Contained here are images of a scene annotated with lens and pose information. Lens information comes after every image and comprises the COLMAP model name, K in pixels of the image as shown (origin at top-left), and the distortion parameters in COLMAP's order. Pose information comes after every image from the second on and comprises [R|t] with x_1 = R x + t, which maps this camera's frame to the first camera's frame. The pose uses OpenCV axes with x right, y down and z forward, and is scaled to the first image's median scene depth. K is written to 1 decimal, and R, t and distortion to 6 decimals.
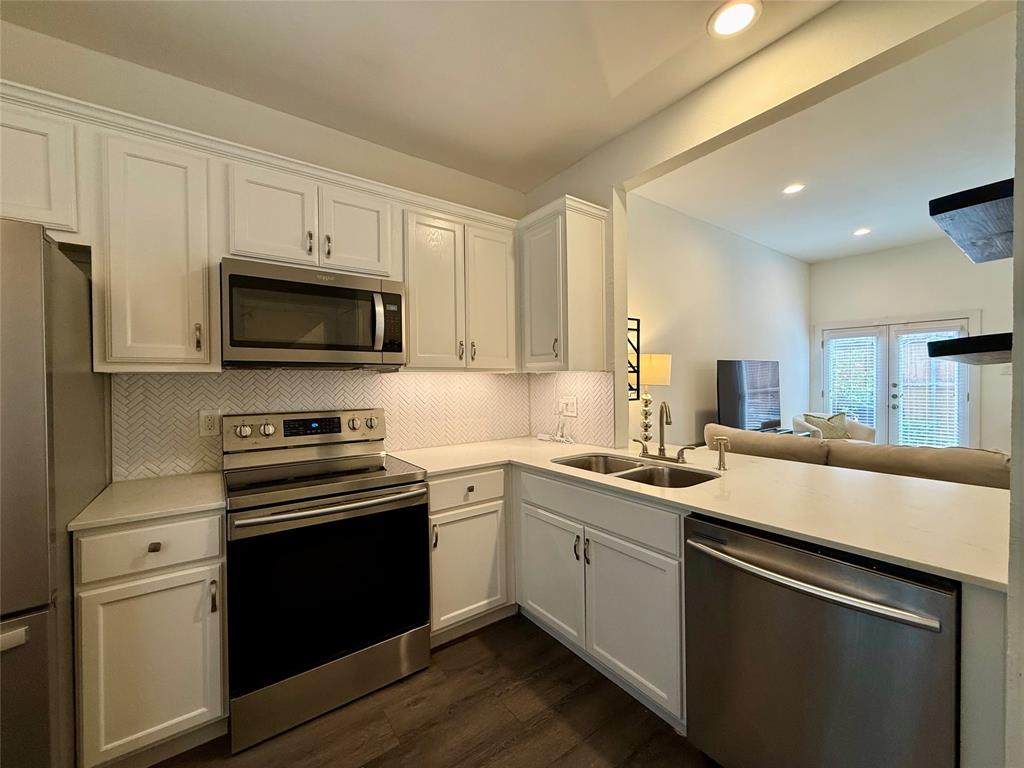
lens RADIAL K [[407.3, 0, 512.1], [0, 407.3, 383.8], [0, 0, 1]] dist [-0.001783, -0.000270]
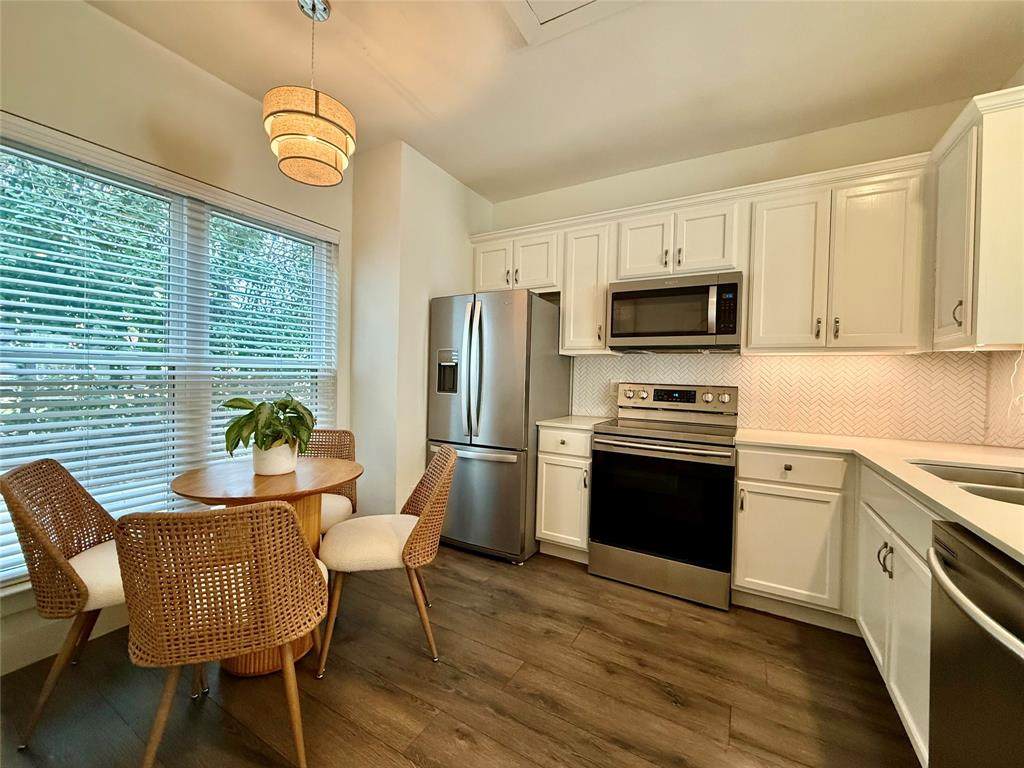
lens RADIAL K [[407.3, 0, 511.5], [0, 407.3, 381.3], [0, 0, 1]] dist [-0.001783, -0.000270]
pose [[0.410149, 0.030985, -0.911492, 0.532929], [-0.034852, 0.999225, 0.018285, 0.056471], [0.911352, 0.024268, 0.410911, -0.022055]]
